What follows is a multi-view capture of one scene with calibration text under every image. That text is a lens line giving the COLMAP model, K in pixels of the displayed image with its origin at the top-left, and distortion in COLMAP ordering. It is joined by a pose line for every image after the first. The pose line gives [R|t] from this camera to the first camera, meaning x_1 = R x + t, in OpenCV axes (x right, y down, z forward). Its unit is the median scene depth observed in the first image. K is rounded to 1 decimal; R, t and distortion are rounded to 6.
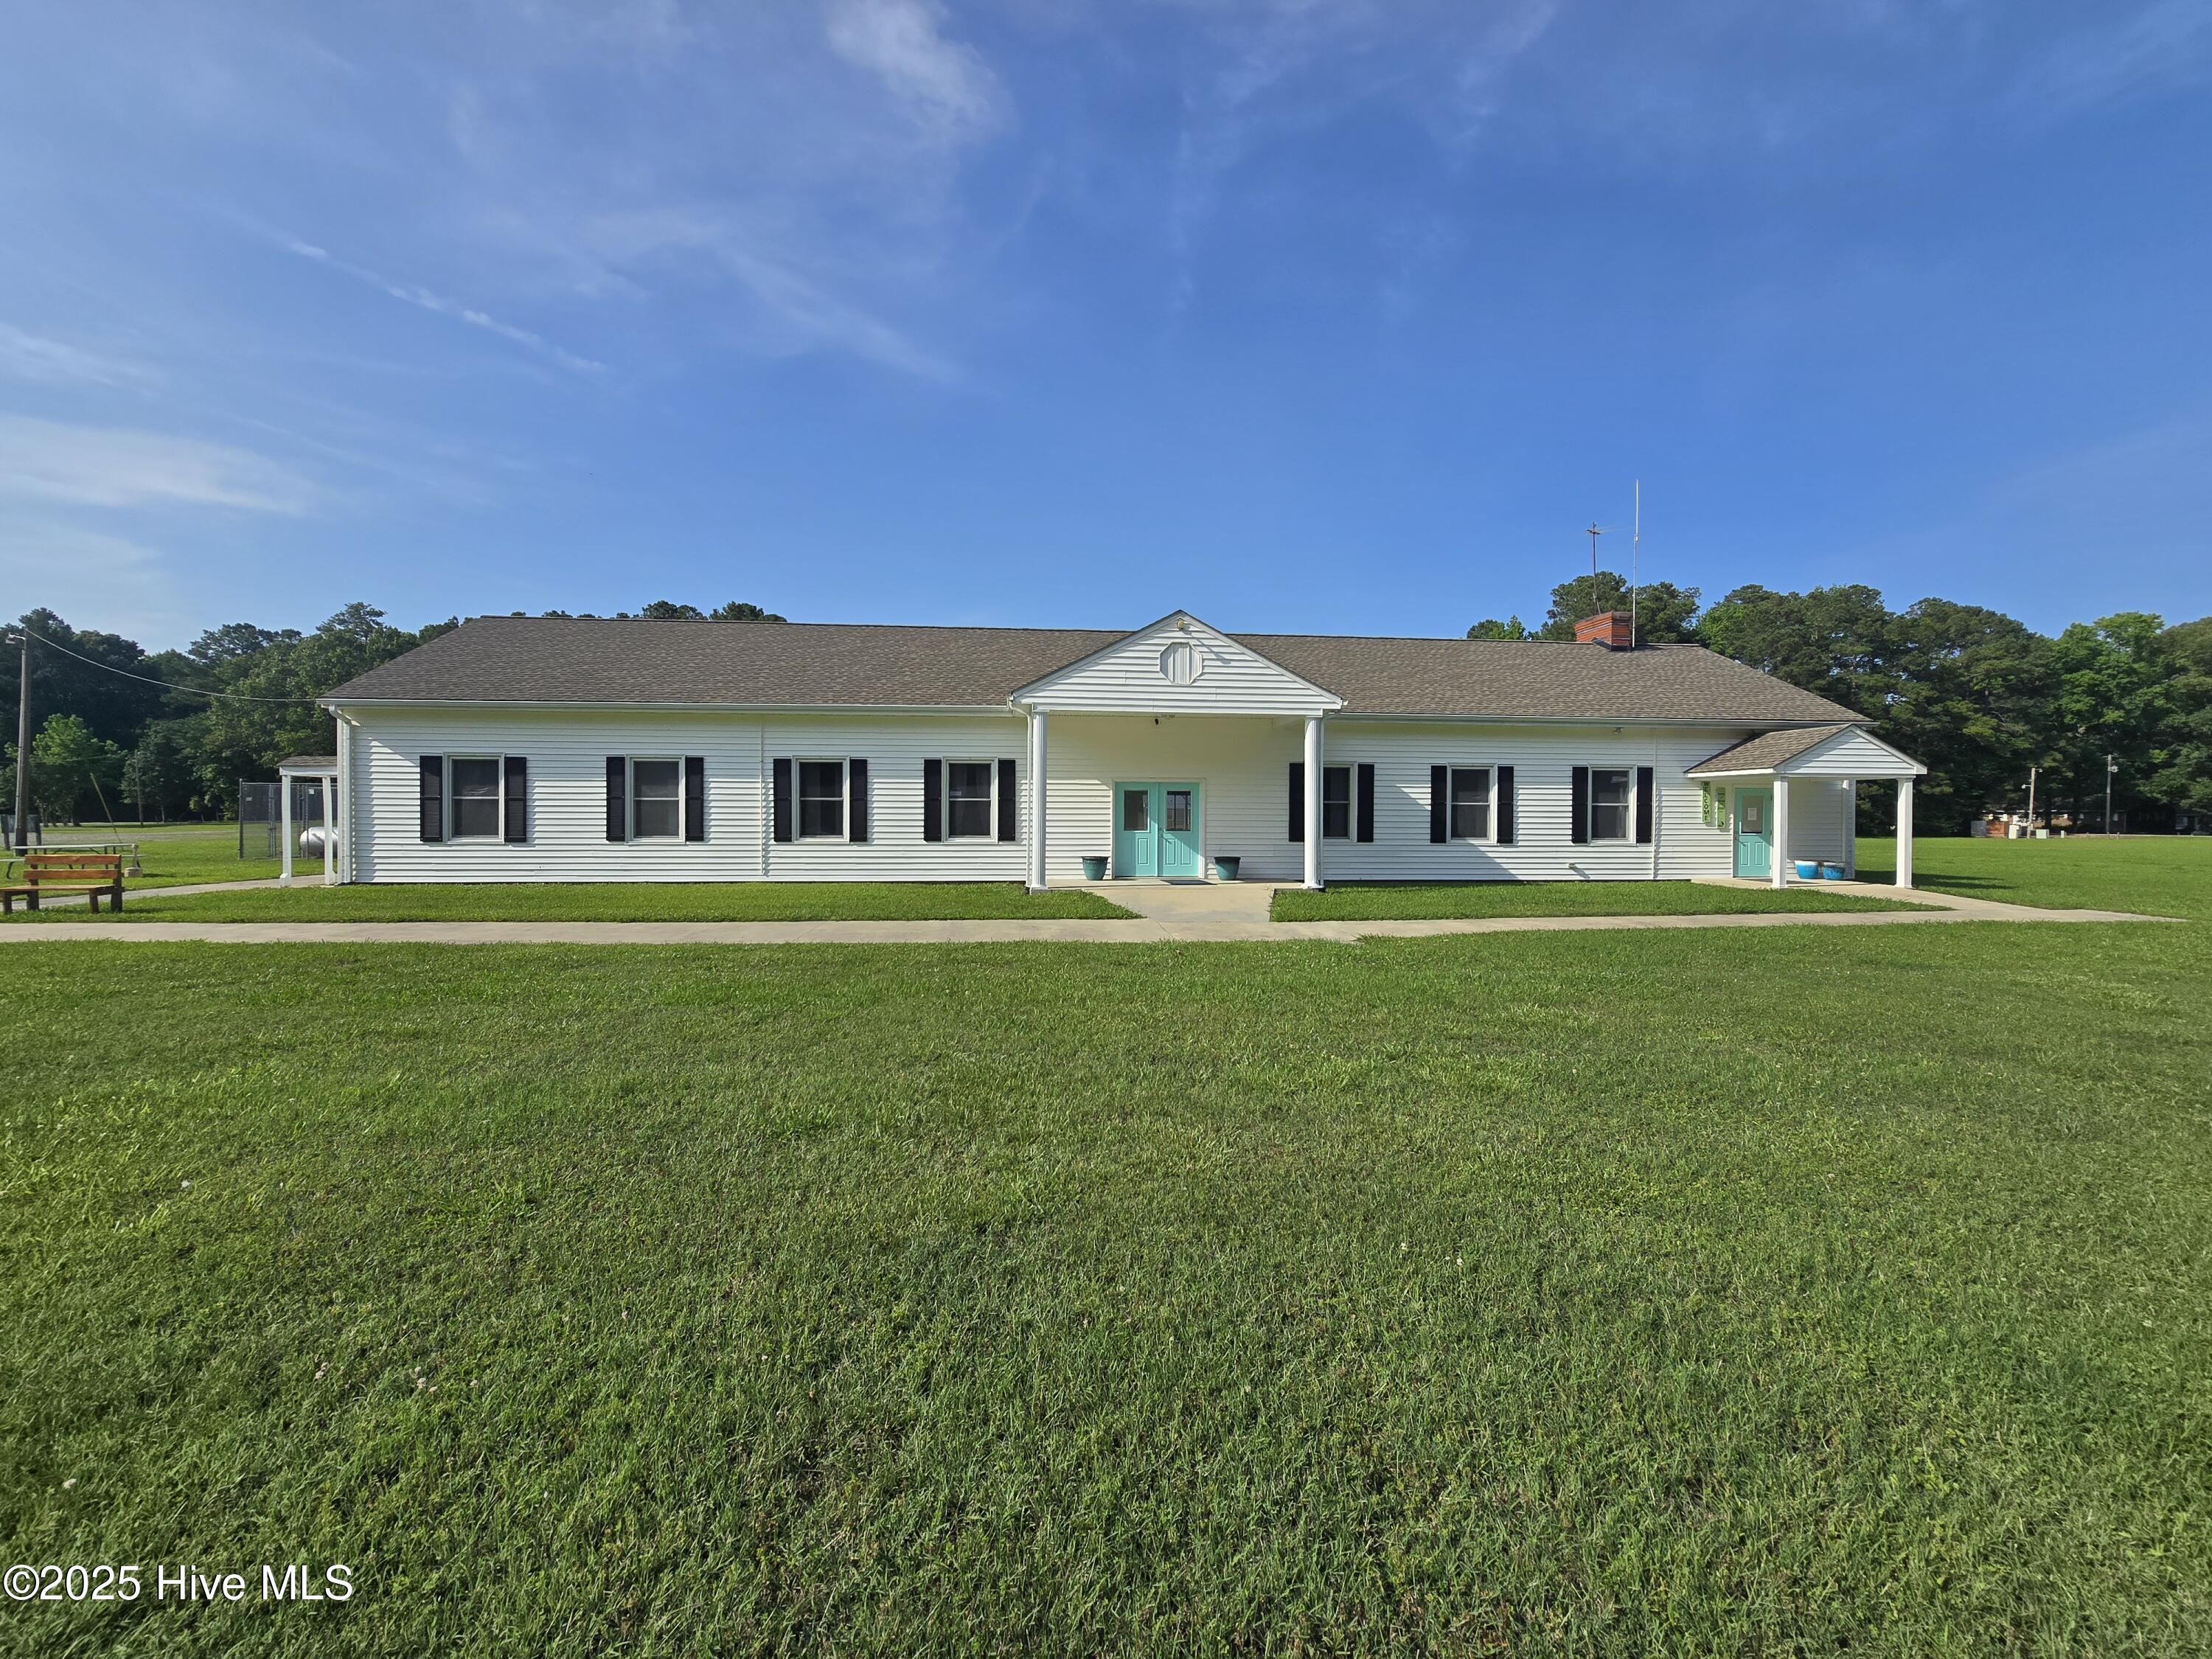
lens RADIAL K [[888.3, 0, 1112.2], [0, 888.3, 826.8], [0, 0, 1]] dist [0.001350, -0.000179]
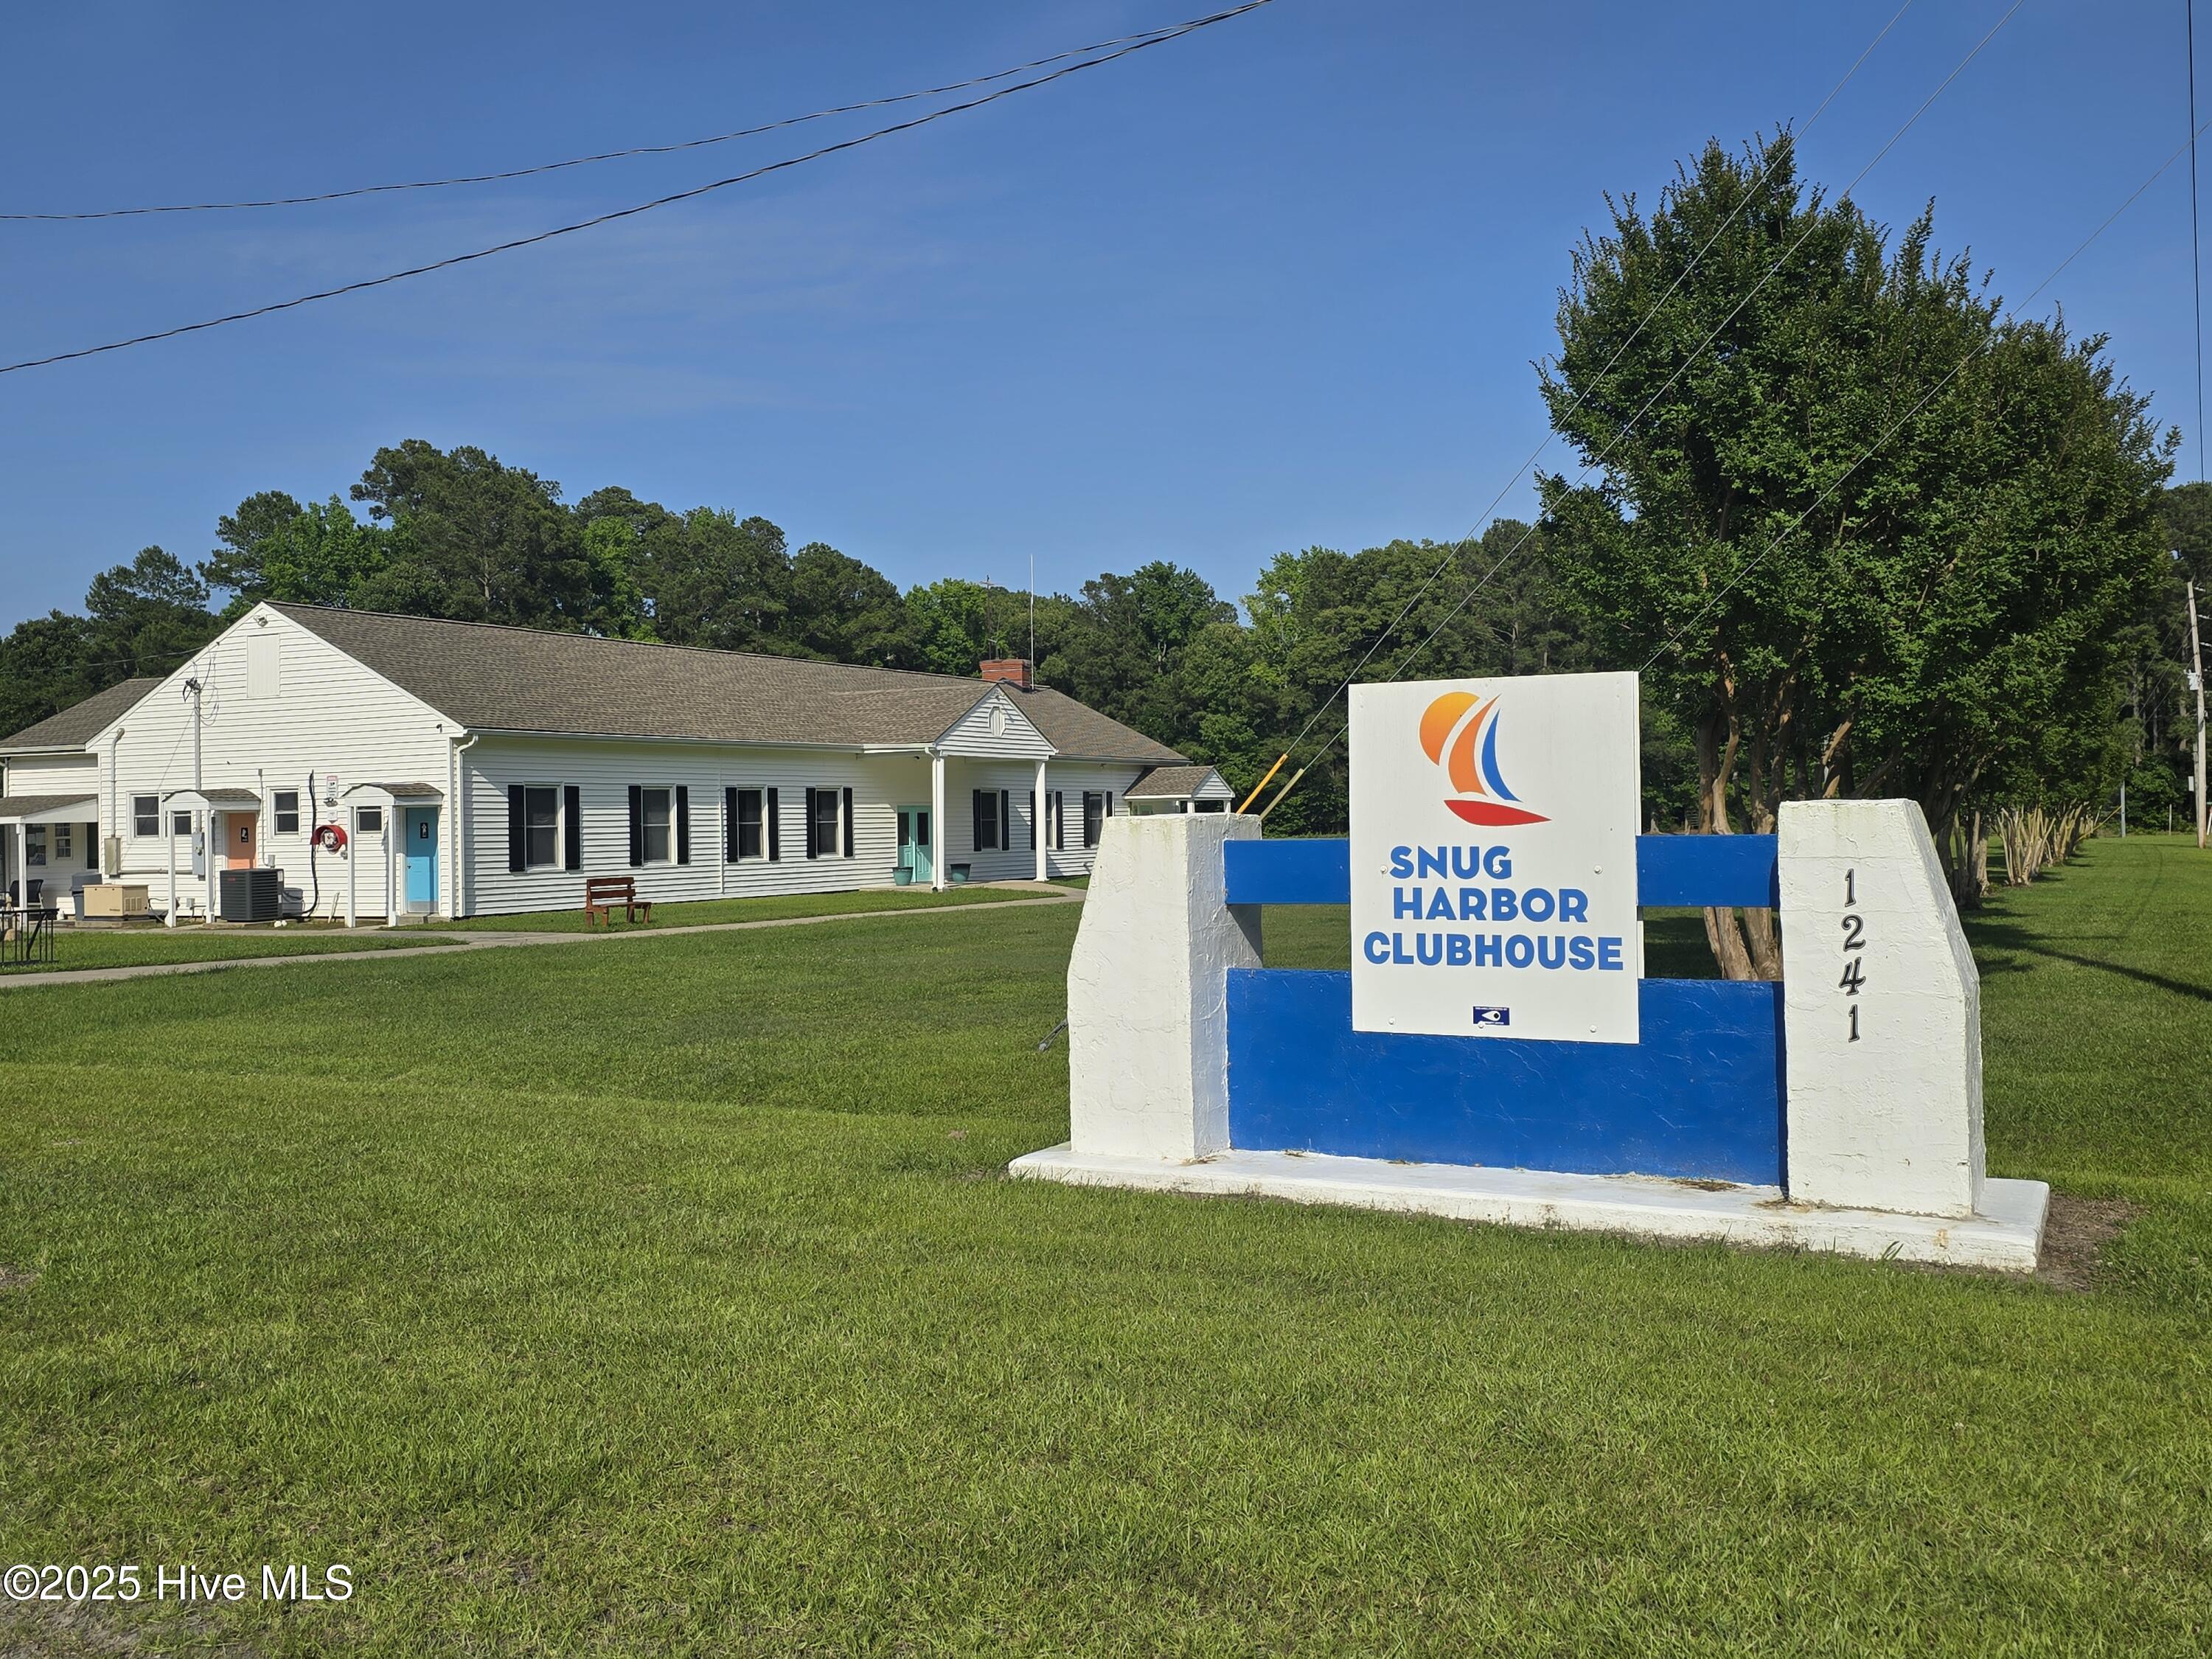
lens RADIAL K [[2040.1, 0, 1074.3], [0, 2040.1, 809.2], [0, 0, 1]] dist [0.115786, -0.137565]
pose [[0.551563, -0.008608, 0.834089, -2.121347], [0.032801, 0.999397, -0.011376, -0.005243], [-0.833488, 0.033634, 0.551512, -0.718989]]
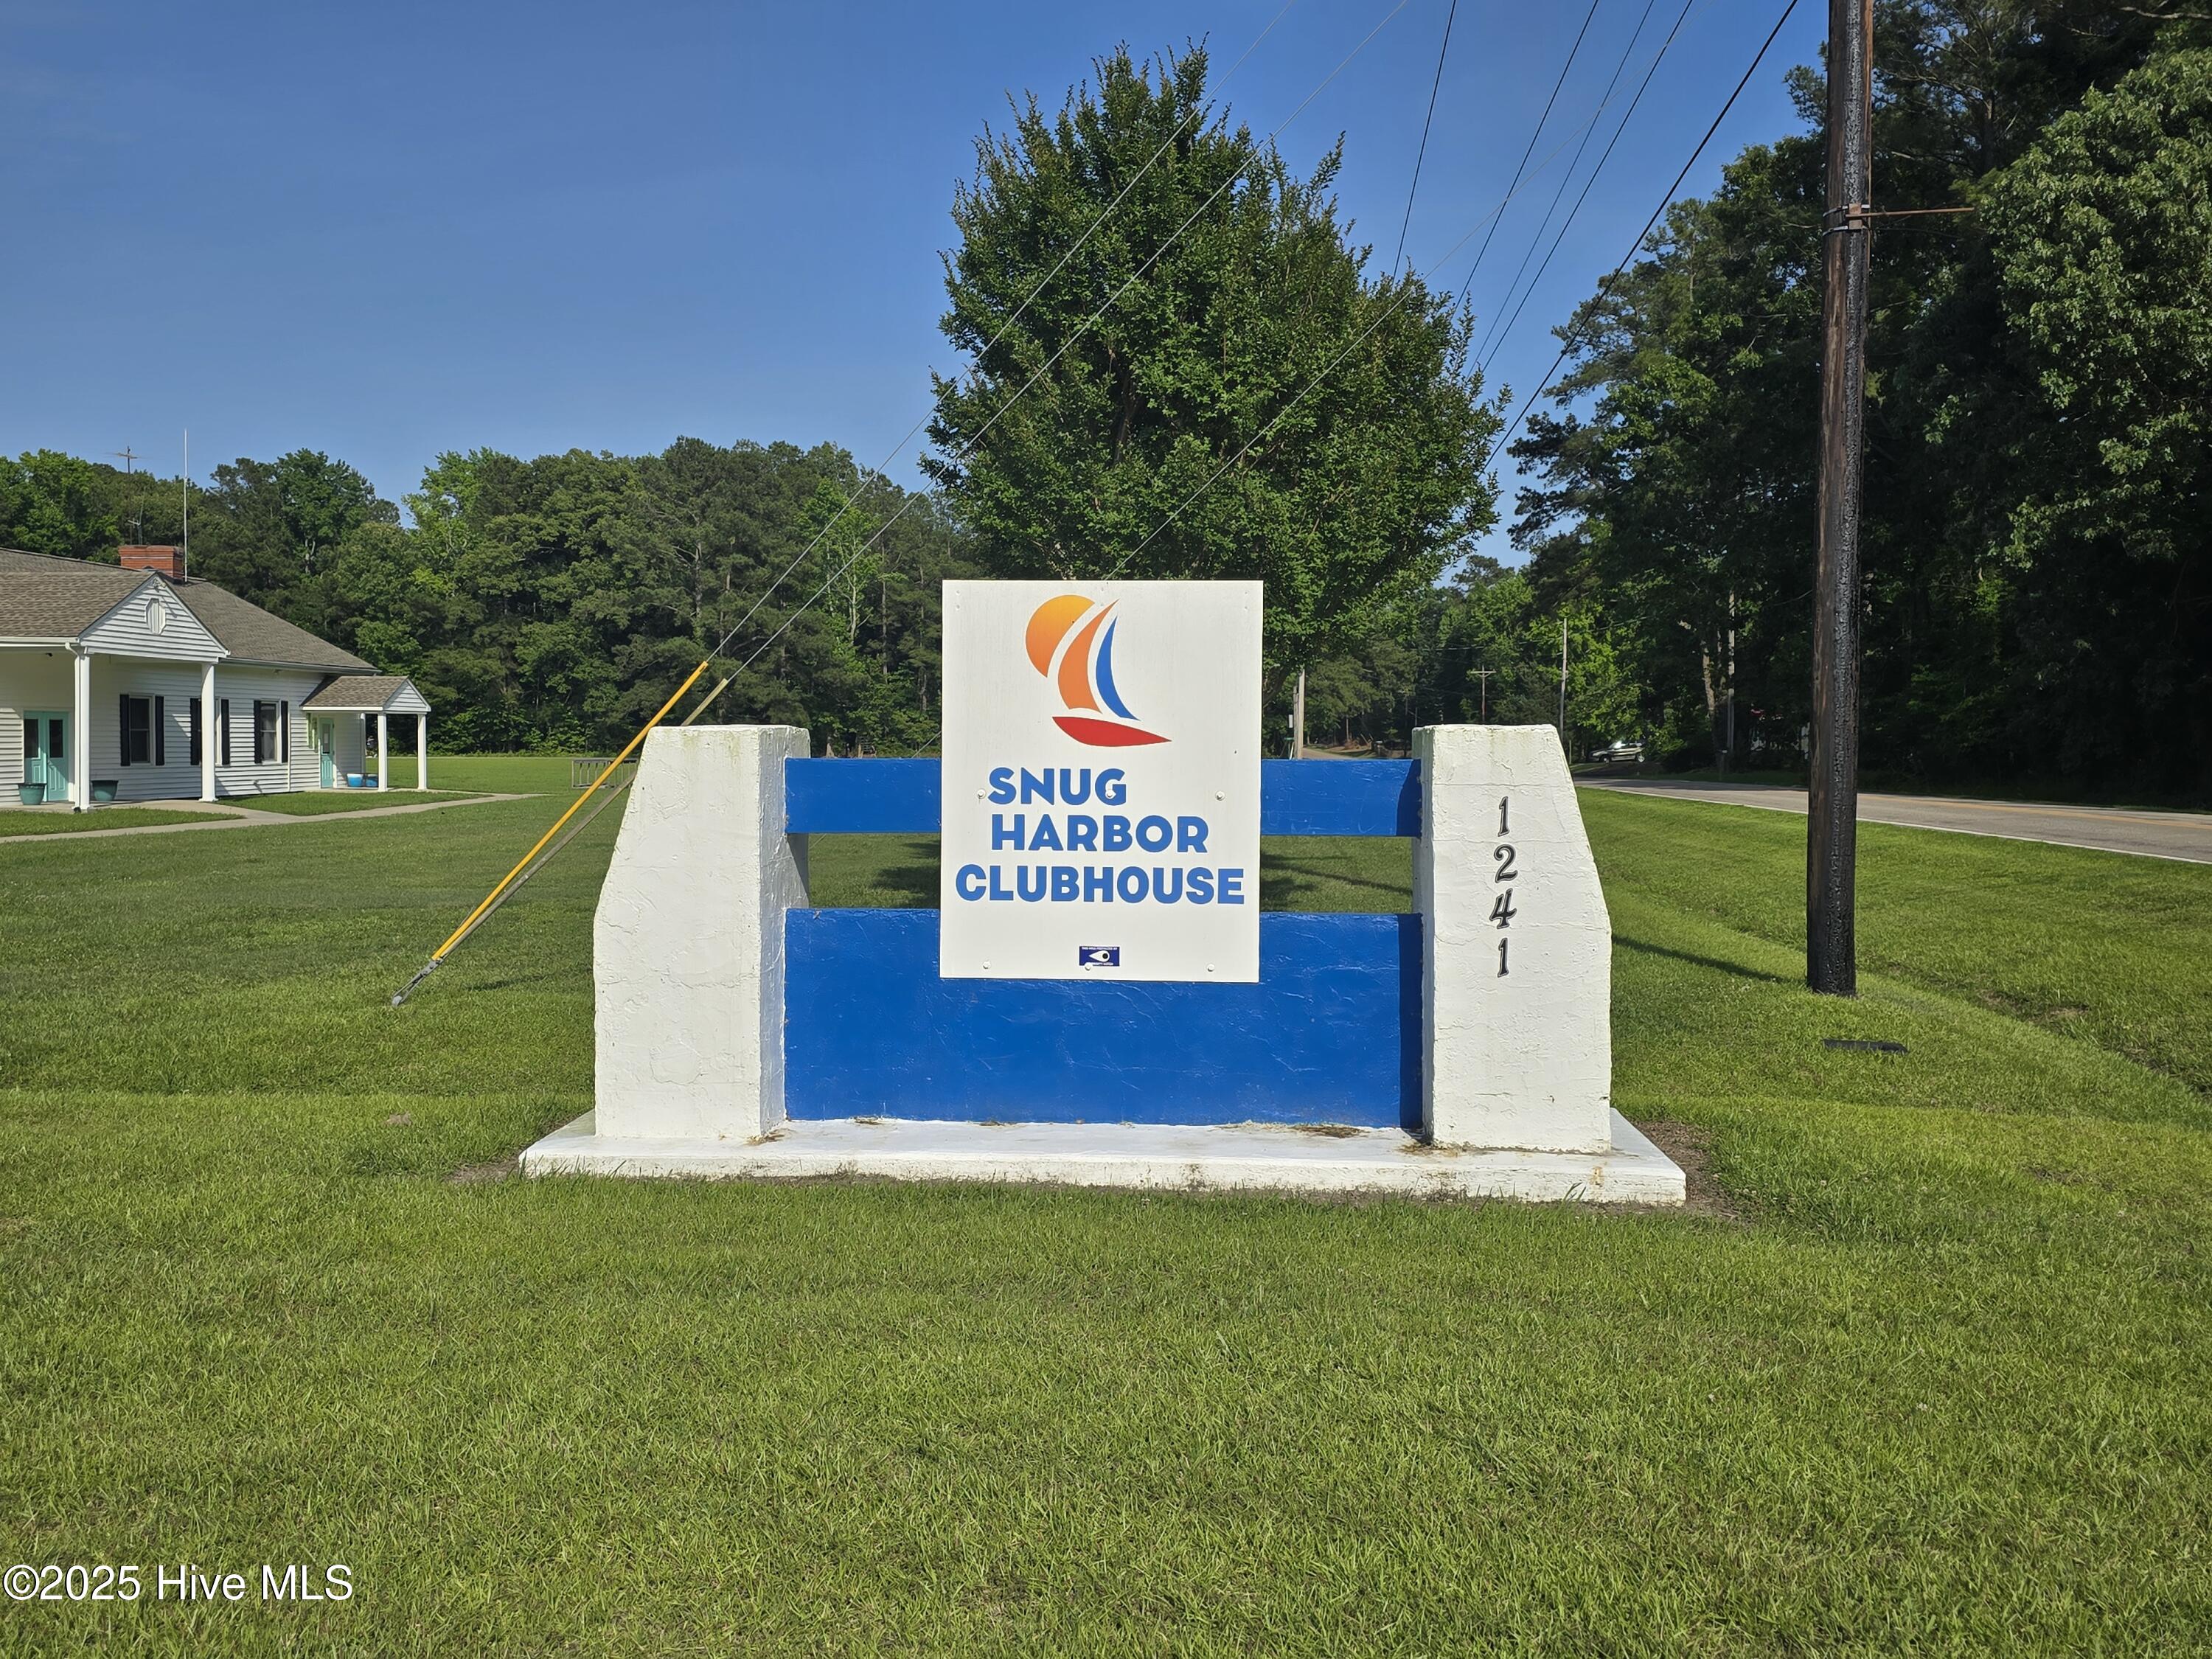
lens RADIAL K [[2040.1, 0, 1093.1], [0, 2040.1, 802.4], [0, 0, 1]] dist [0.115786, -0.137565]
pose [[0.171219, -0.035414, 0.984596, -2.092149], [0.014528, 0.999336, 0.033417, -0.006067], [-0.985126, 0.008582, 0.171620, -0.613646]]
